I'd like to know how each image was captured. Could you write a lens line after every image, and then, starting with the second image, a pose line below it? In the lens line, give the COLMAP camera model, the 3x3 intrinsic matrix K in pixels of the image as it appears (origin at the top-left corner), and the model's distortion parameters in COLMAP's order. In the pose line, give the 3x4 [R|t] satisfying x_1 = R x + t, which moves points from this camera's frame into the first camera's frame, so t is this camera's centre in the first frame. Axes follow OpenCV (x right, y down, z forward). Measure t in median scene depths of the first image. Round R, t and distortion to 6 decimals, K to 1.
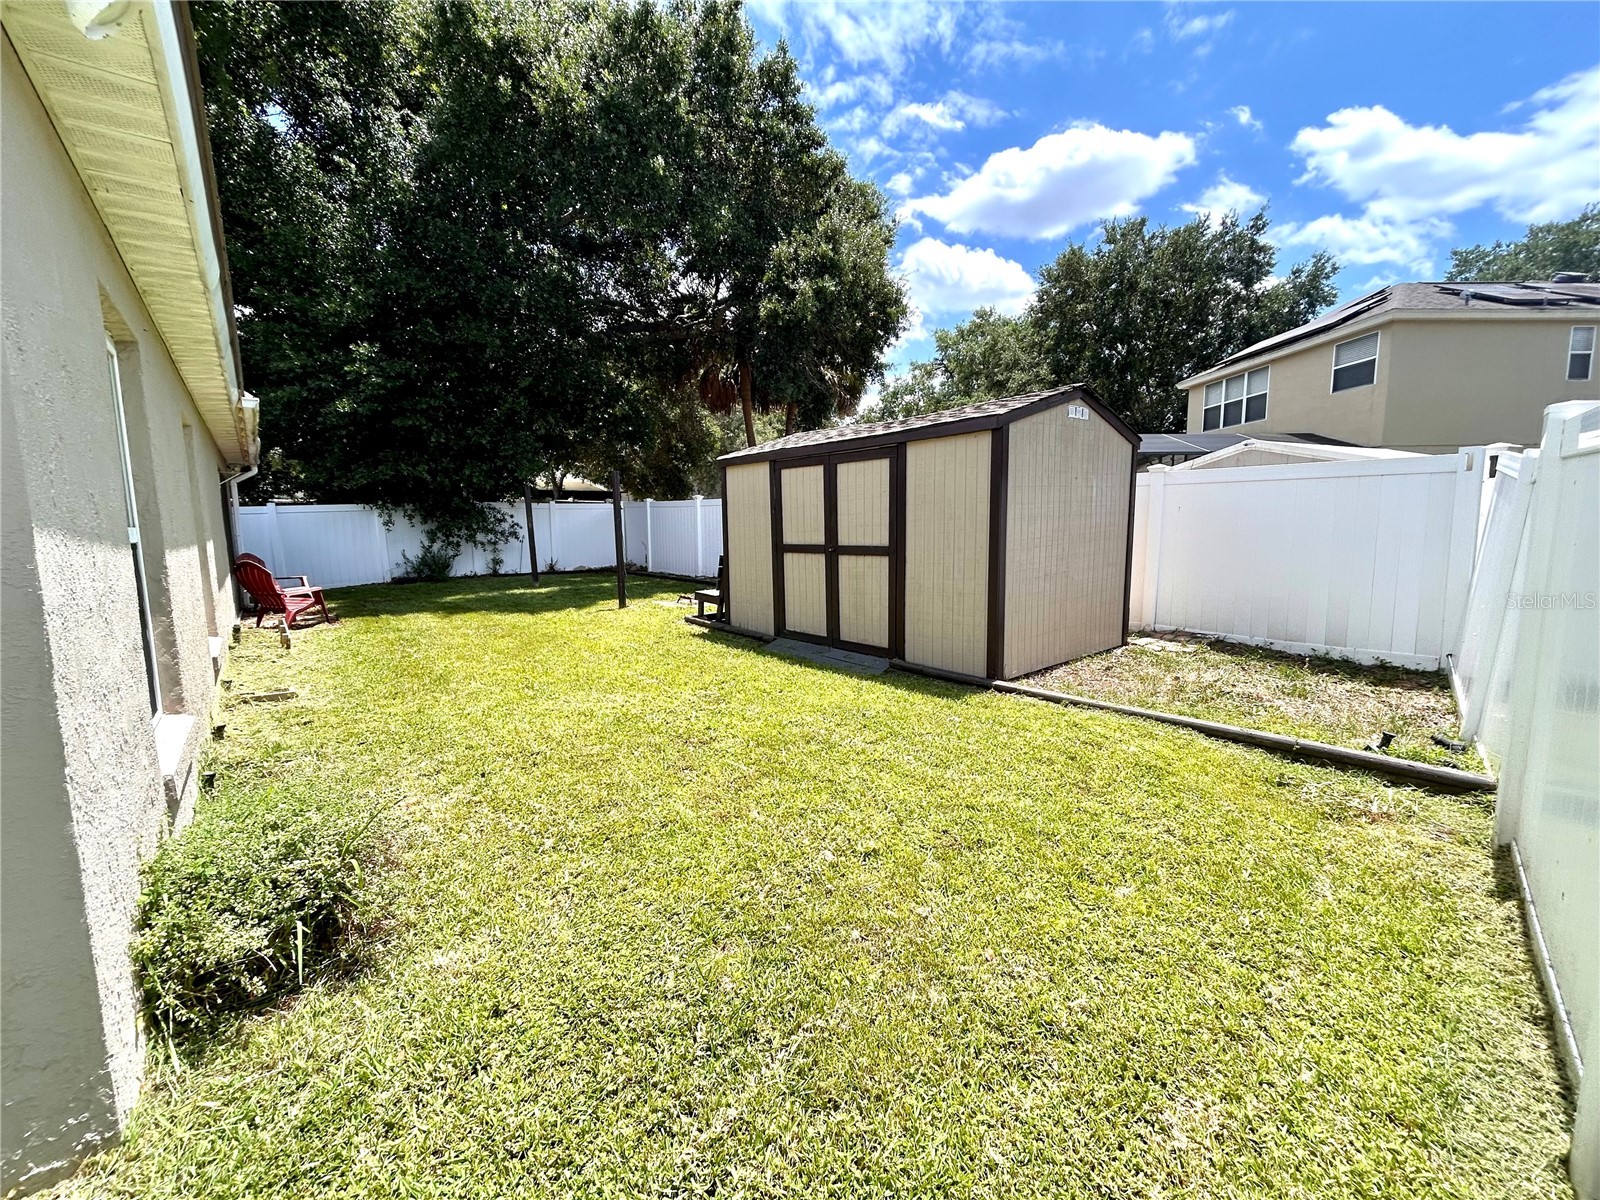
lens RADIAL K [[646.0, 0, 795.6], [0, 646.0, 598.9], [0, 0, 1]] dist [0.004032, 0.001684]
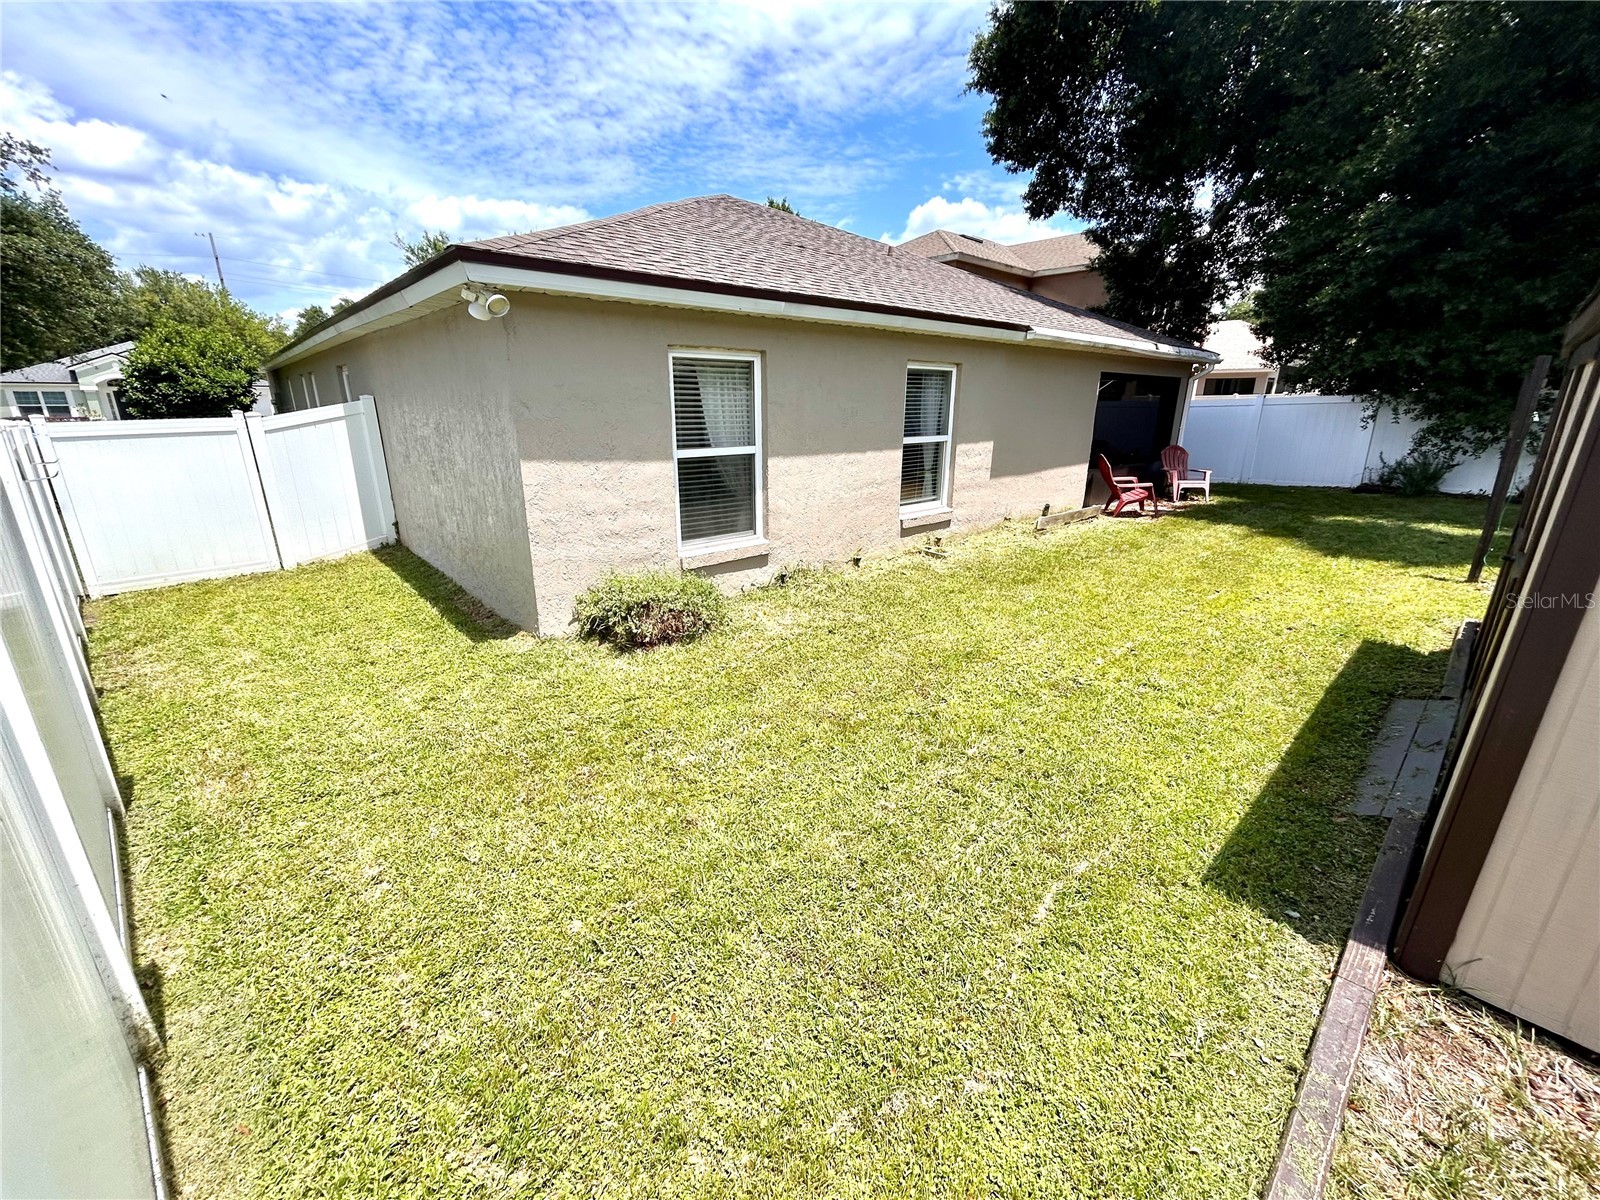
lens RADIAL K [[646.0, 0, 795.1], [0, 646.0, 603.0], [0, 0, 1]] dist [0.004032, 0.001684]
pose [[0.042842, 0.314156, -0.948404, 0.236407], [-0.121792, 0.943838, 0.307142, -0.061506], [0.991631, 0.102349, 0.078697, 0.221120]]
